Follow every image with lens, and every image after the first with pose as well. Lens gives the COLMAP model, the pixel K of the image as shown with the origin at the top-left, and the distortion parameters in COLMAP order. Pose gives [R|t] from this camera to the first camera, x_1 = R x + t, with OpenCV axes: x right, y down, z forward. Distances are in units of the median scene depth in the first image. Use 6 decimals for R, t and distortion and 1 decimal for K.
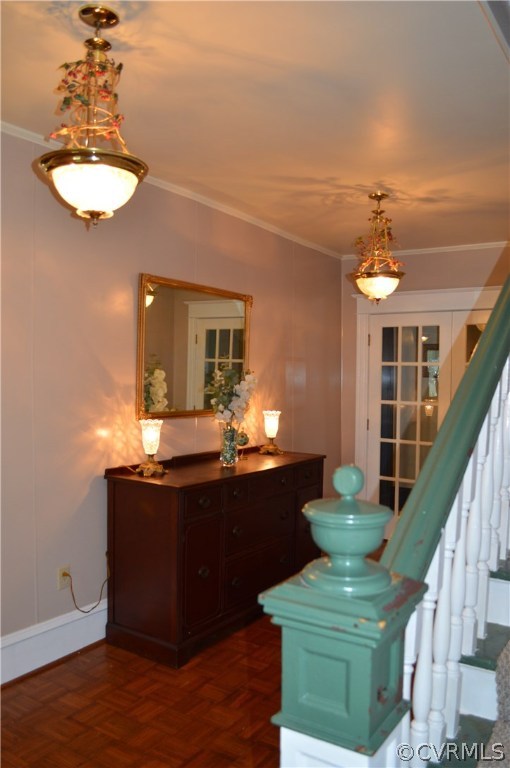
lens RADIAL K [[619.6, 0, 255.0], [0, 619.6, 384.0], [0, 0, 1]] dist [-0.077829, 0.006440]
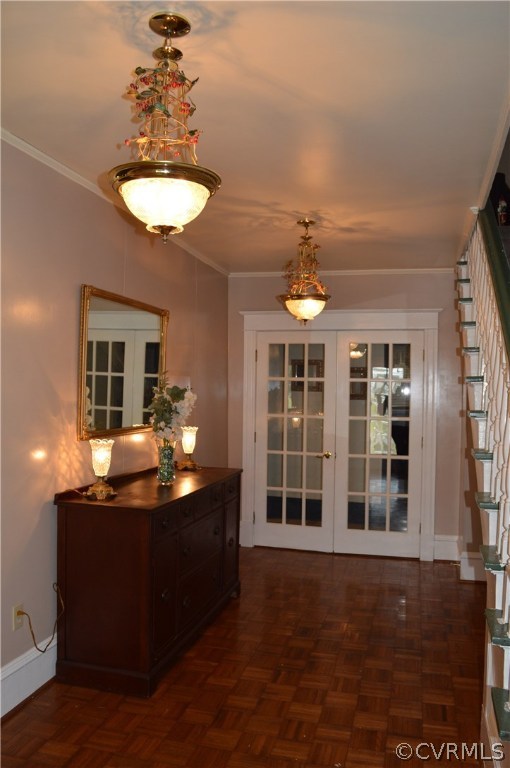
lens RADIAL K [[619.6, 0, 255.0], [0, 619.6, 384.0], [0, 0, 1]] dist [-0.077829, 0.006440]
pose [[0.946297, 0.004205, 0.323271, -0.246031], [0.000845, 0.999880, -0.015480, -0.012339], [-0.323298, 0.014922, 0.946180, 0.027883]]
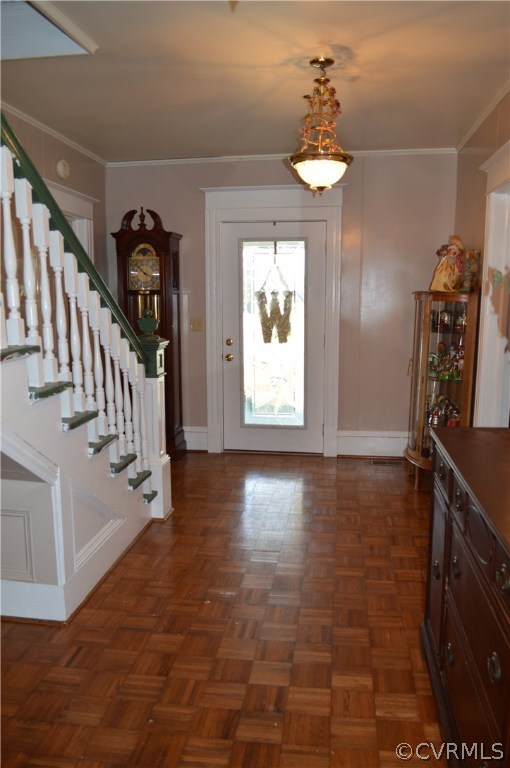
lens RADIAL K [[619.6, 0, 255.0], [0, 619.6, 384.0], [0, 0, 1]] dist [-0.077829, 0.006440]
pose [[-0.900962, 0.047129, -0.431330, 0.358470], [-0.018002, 0.989167, 0.145684, 0.003748], [0.433524, 0.139020, -0.890354, 1.389269]]
